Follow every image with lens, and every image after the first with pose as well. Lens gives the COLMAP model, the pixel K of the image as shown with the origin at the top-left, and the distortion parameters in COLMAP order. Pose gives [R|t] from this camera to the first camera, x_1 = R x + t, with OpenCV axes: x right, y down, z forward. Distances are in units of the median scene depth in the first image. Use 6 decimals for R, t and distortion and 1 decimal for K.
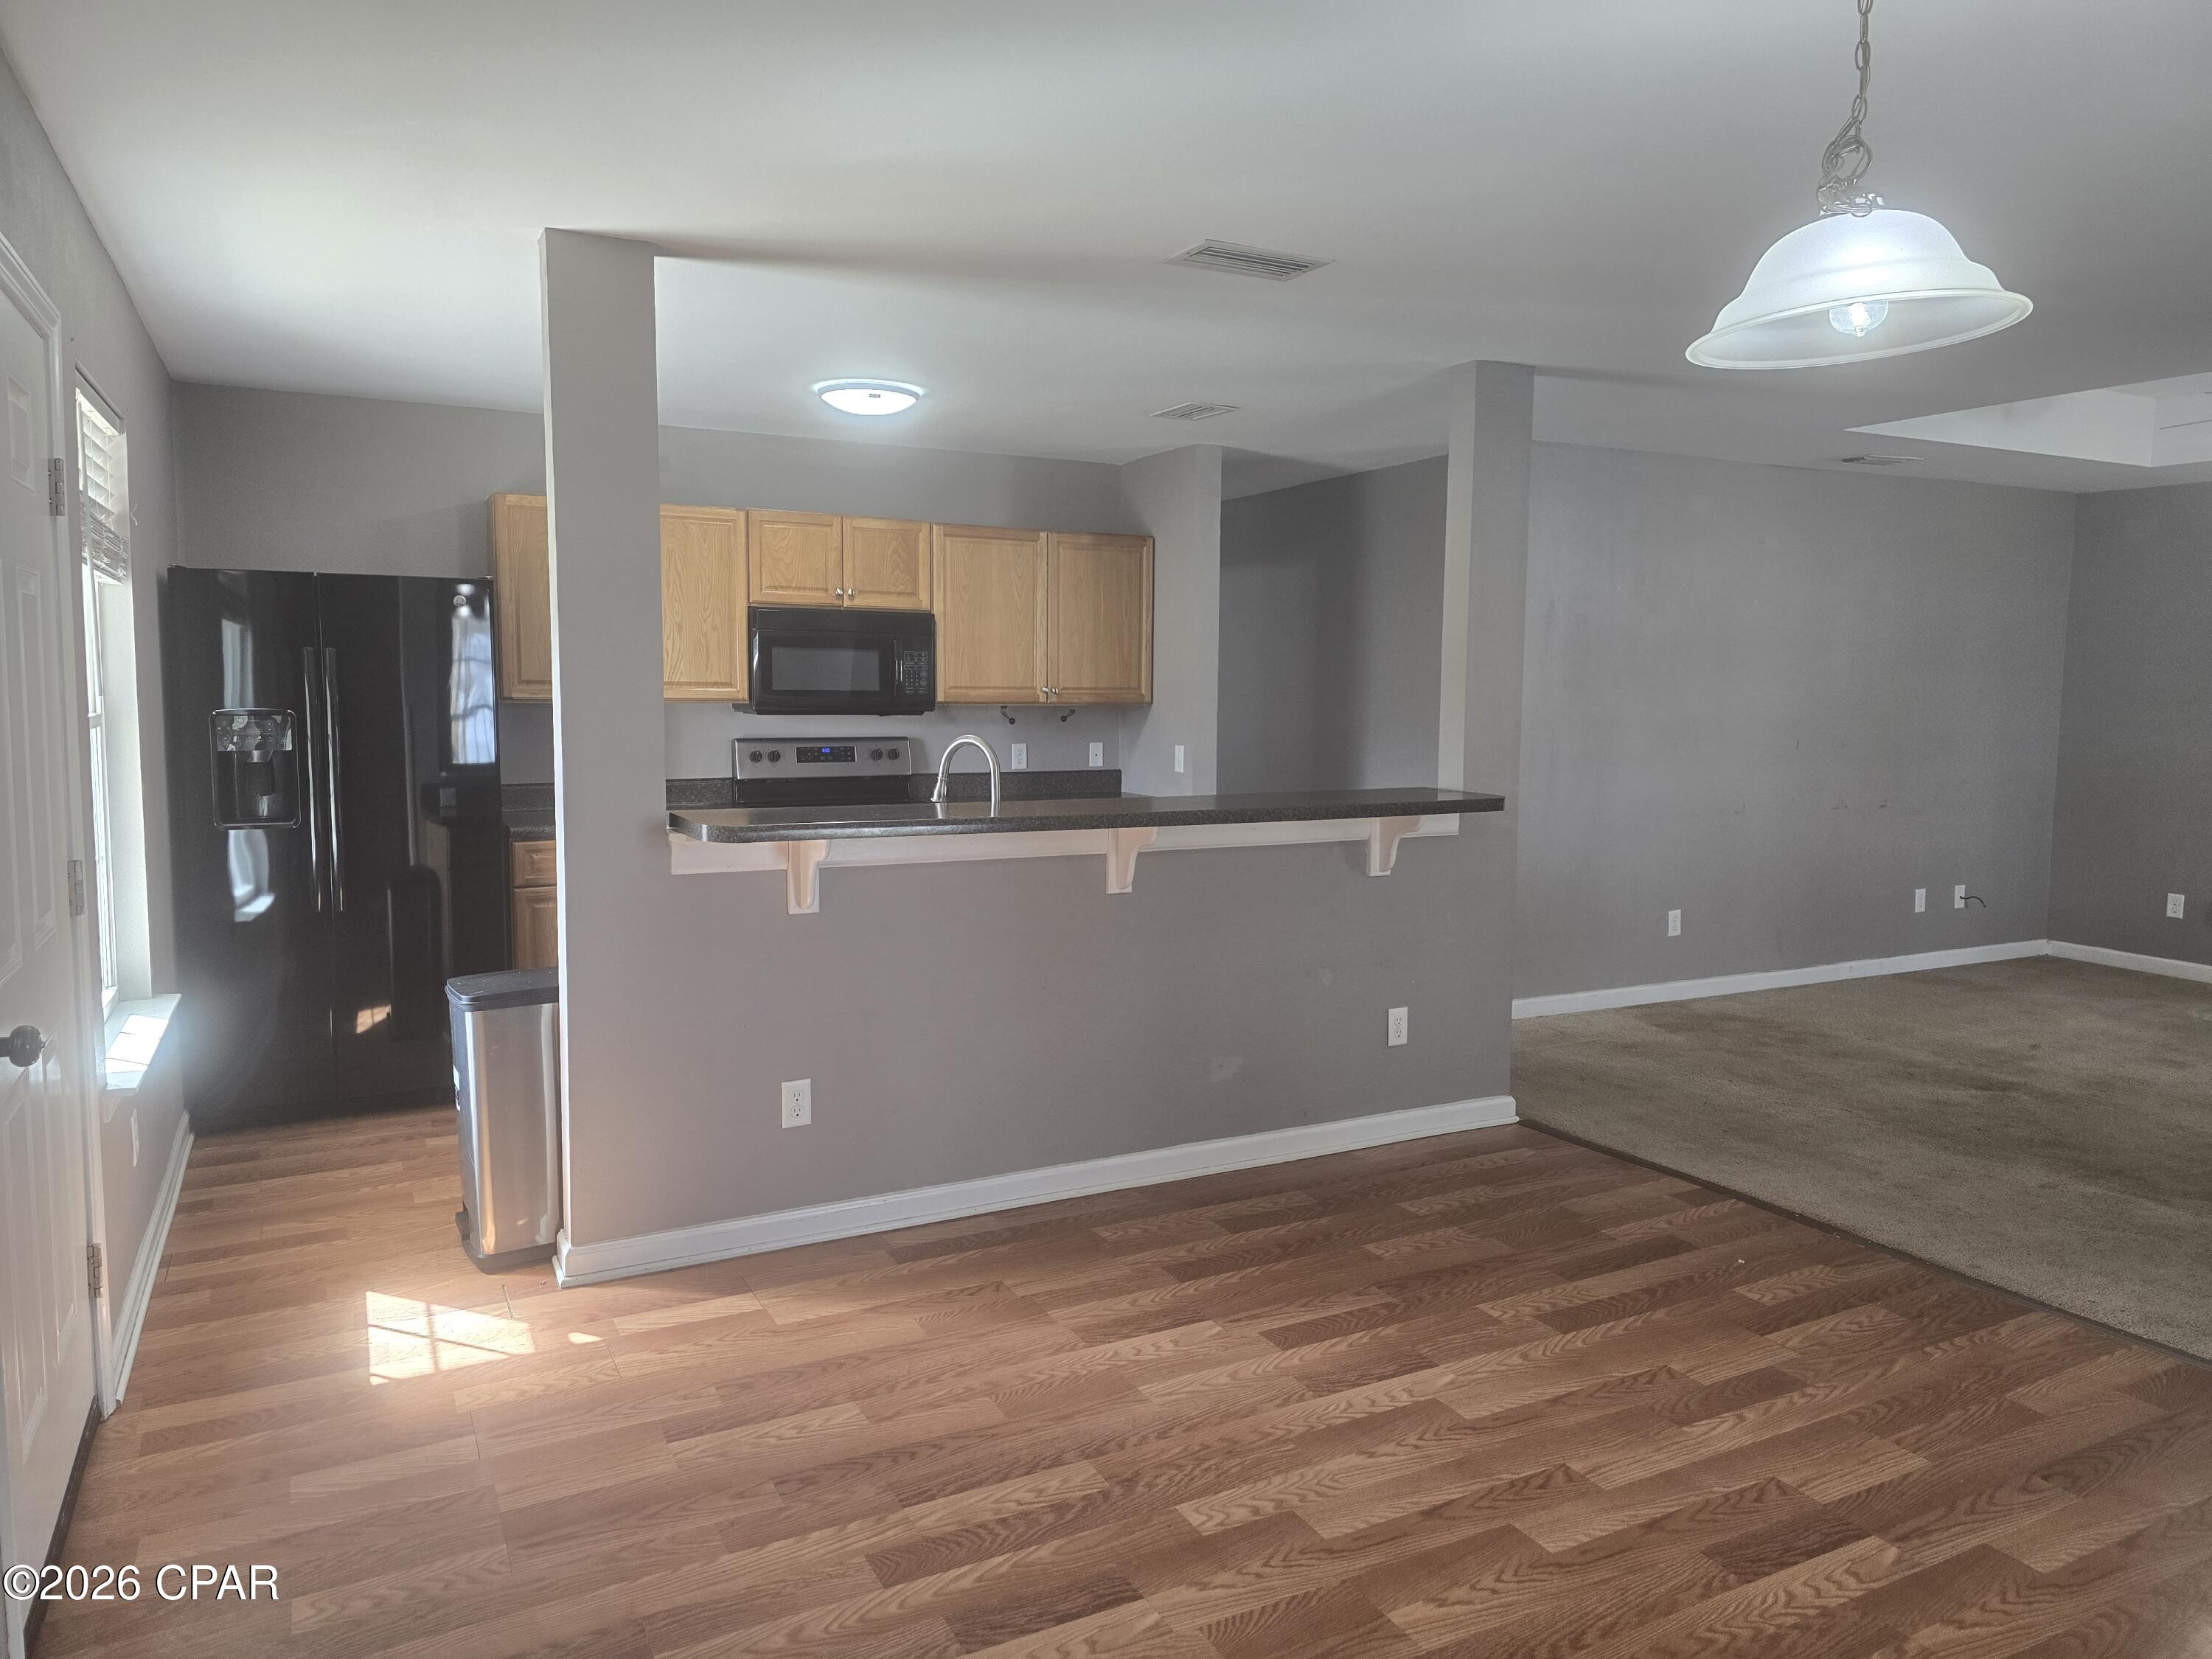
lens RADIAL K [[1487.1, 0, 1102.5], [0, 1487.1, 795.1], [0, 0, 1]] dist [0.059582, -0.050980]
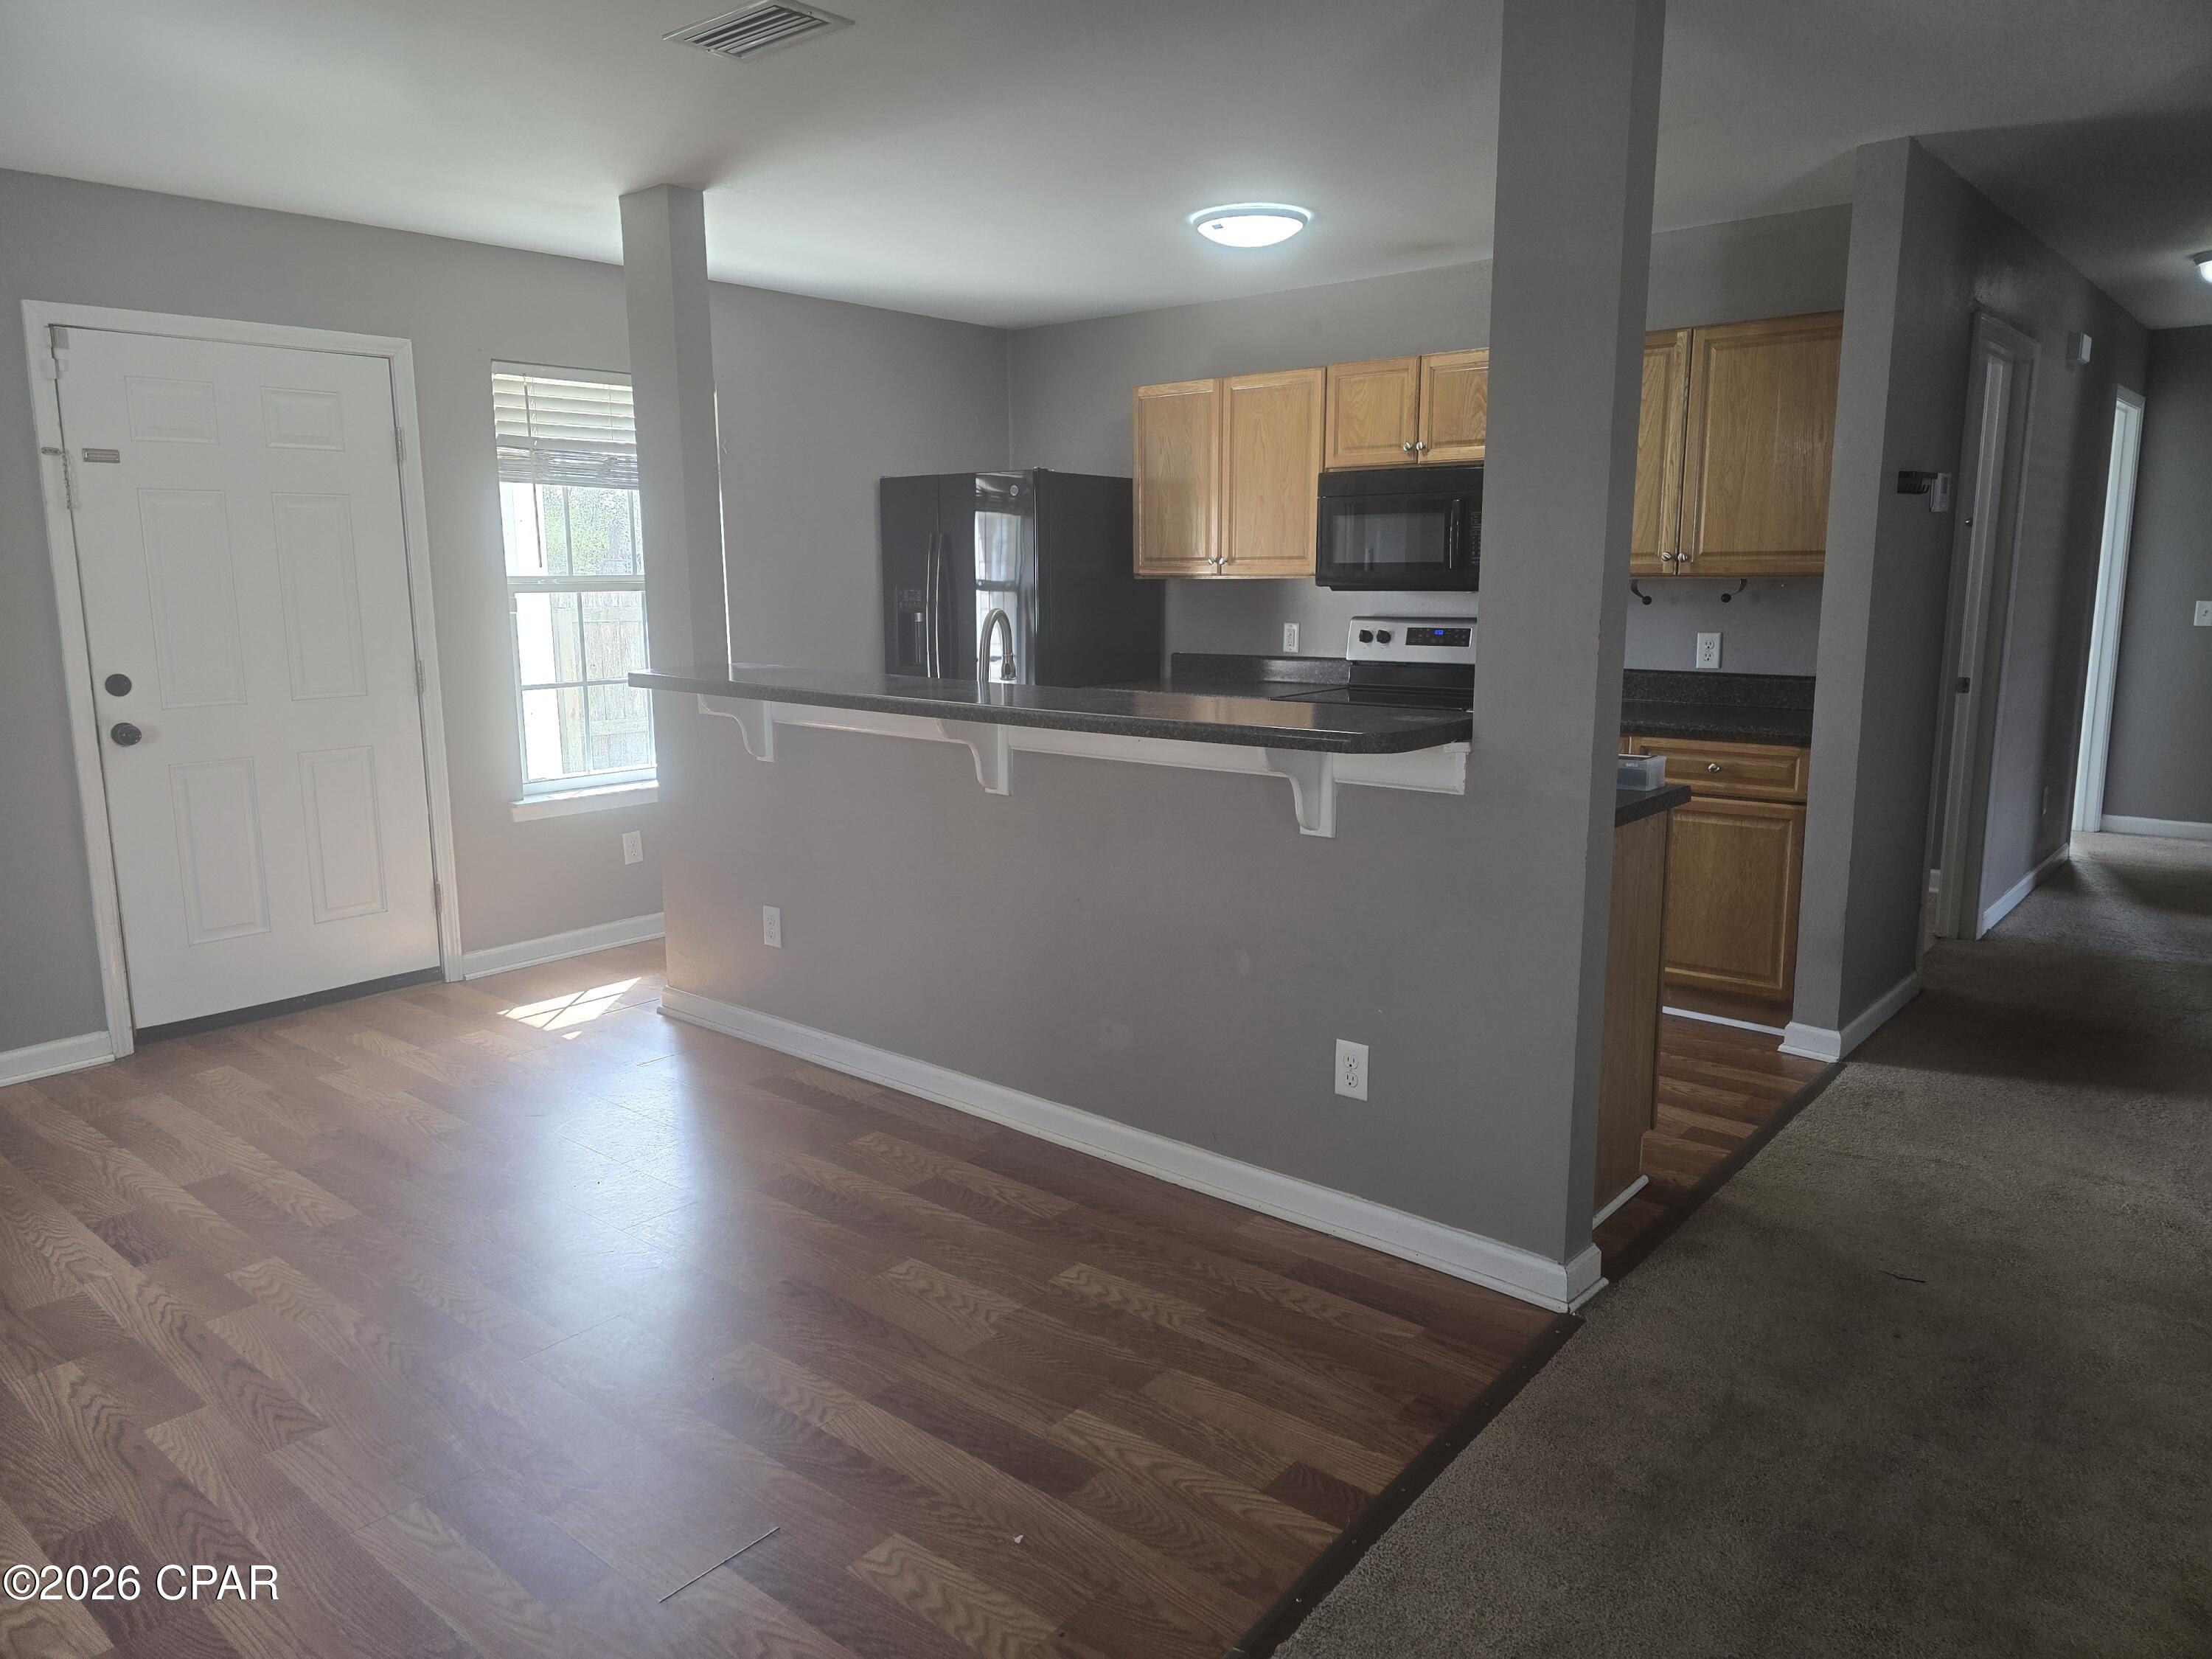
lens RADIAL K [[1487.1, 0, 1116.3], [0, 1487.1, 812.8], [0, 0, 1]] dist [0.059582, -0.050980]
pose [[0.368326, 0.142599, -0.918696, 0.897017], [-0.060078, 0.989752, 0.129541, -0.043227], [0.927754, 0.007480, 0.373118, 0.787647]]
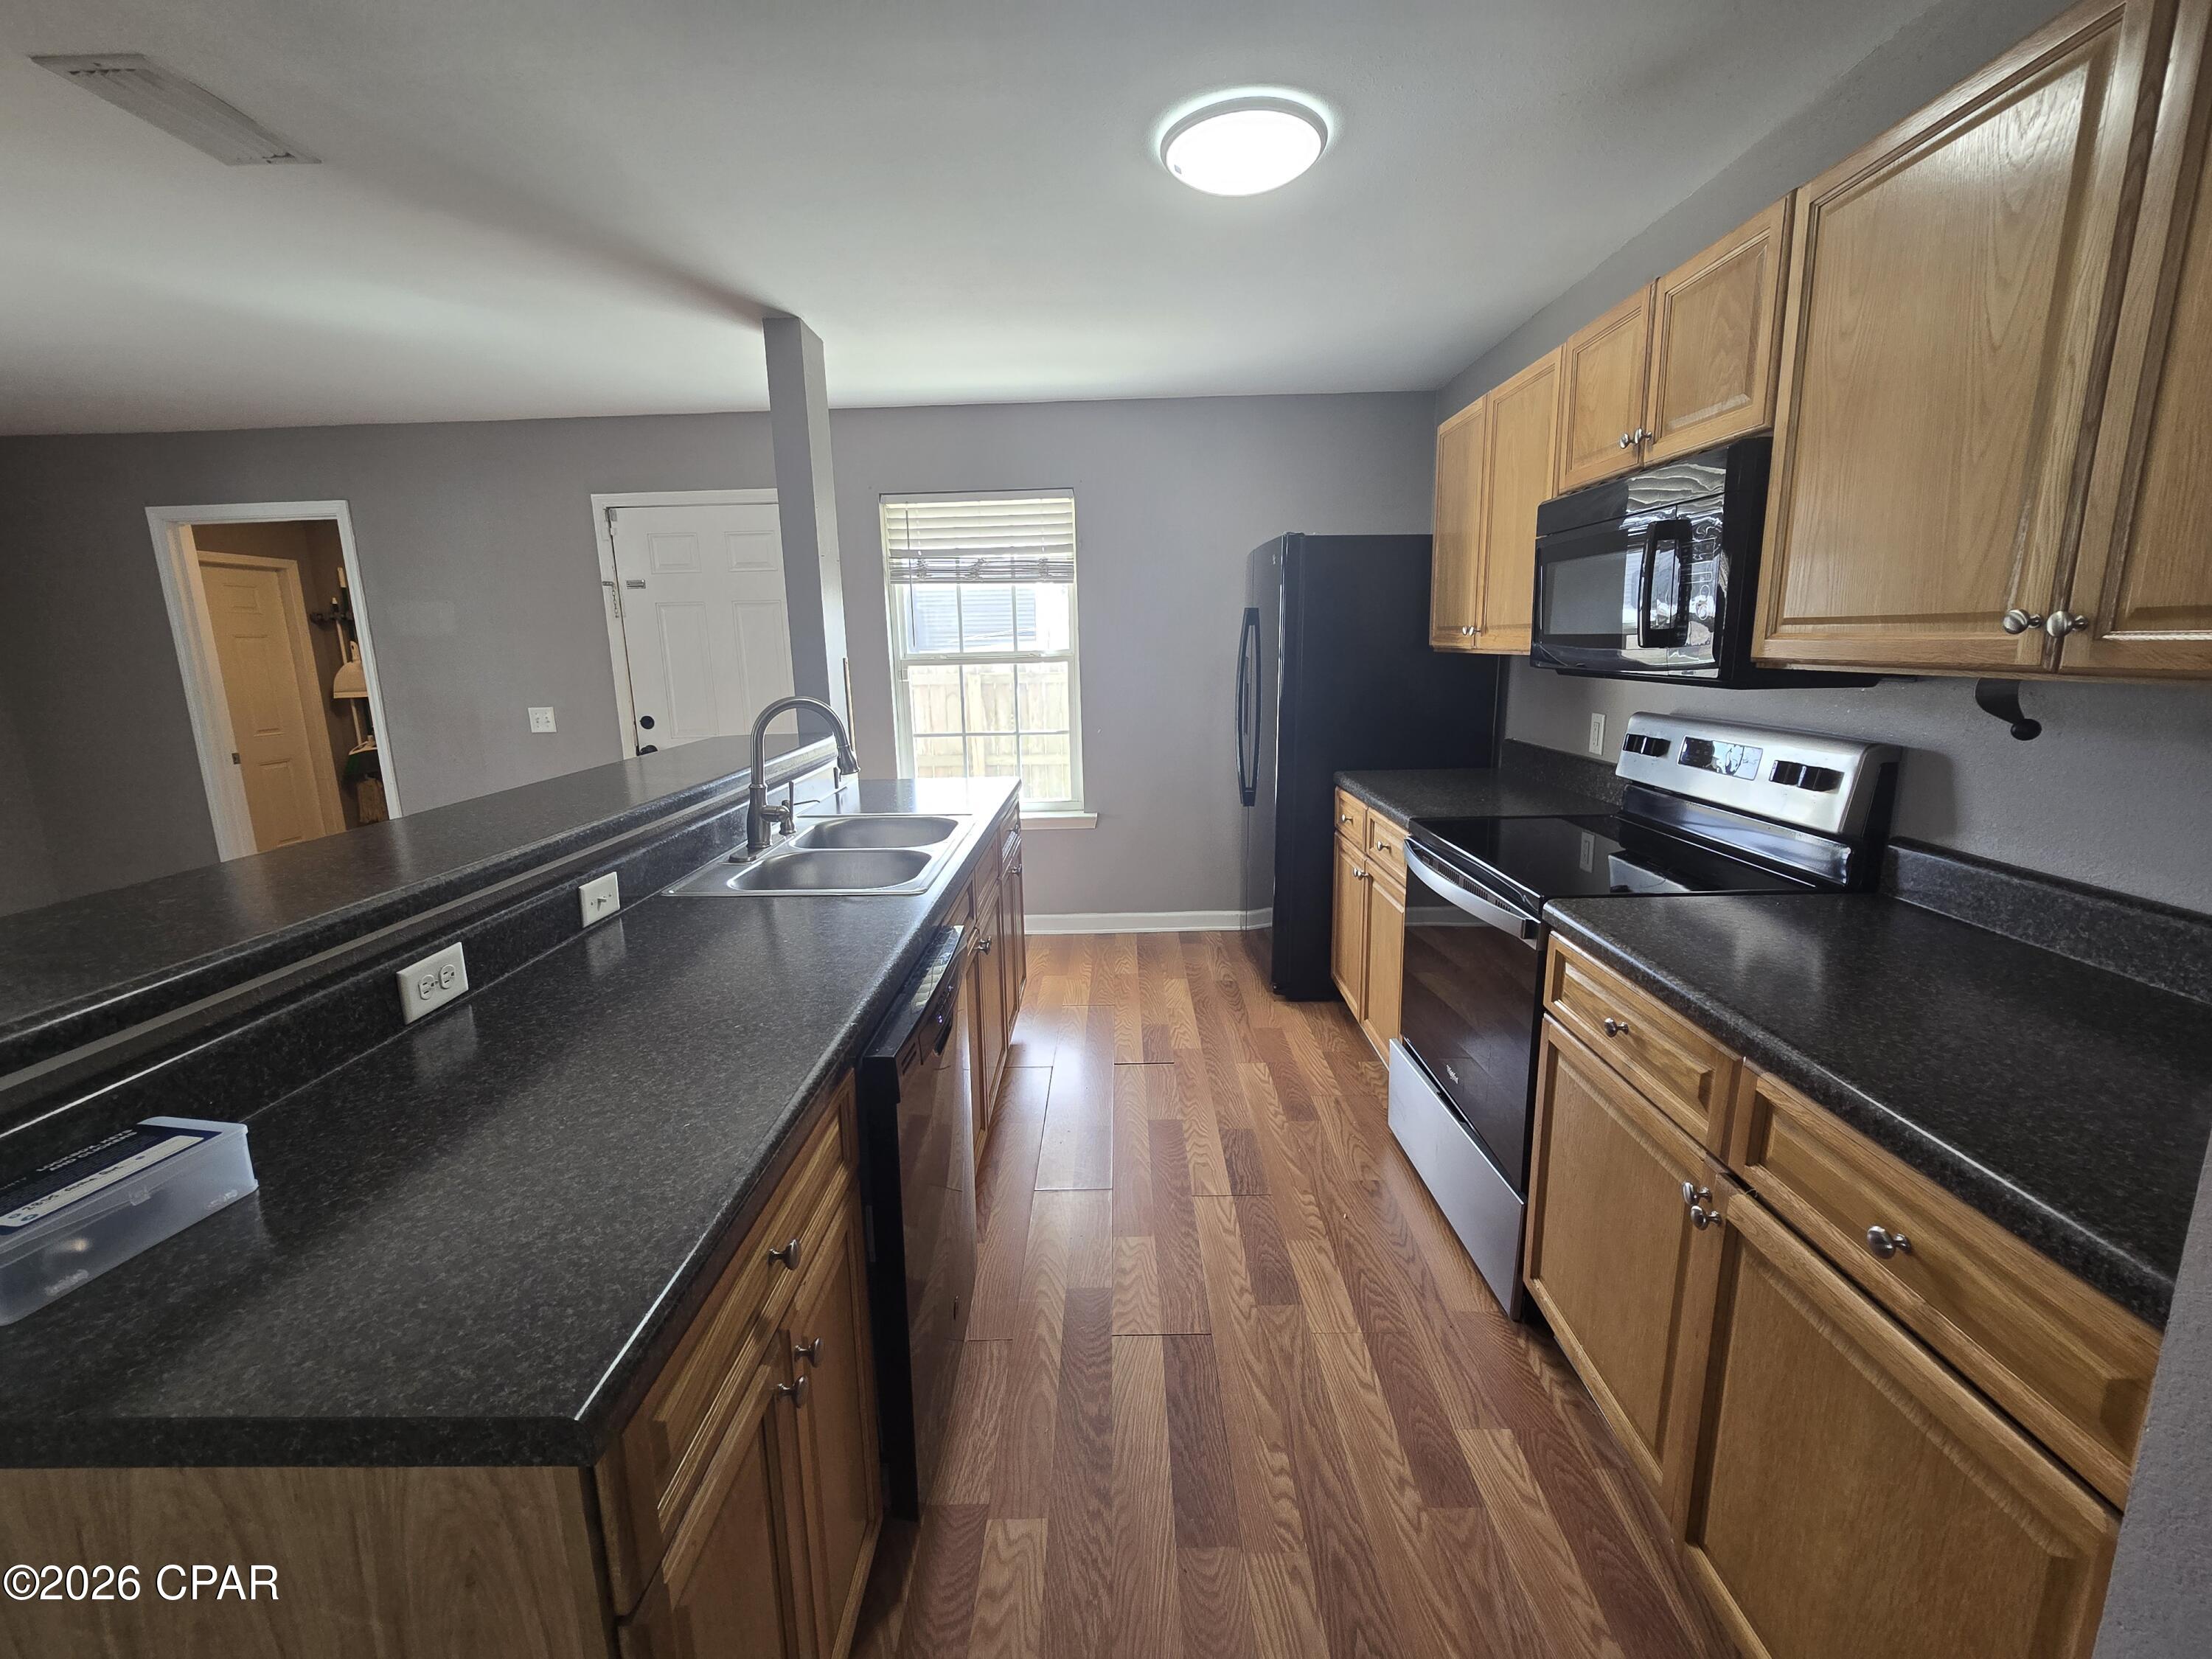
lens RADIAL K [[896.6, 0, 1085.5], [0, 896.6, 832.2], [0, 0, 1]] dist [-0.001419, 0.002254]
pose [[-0.477996, 0.183518, -0.858977, 0.320215], [-0.049457, 0.970756, 0.234921, -0.102681], [0.876968, 0.154773, -0.454941, 1.508440]]
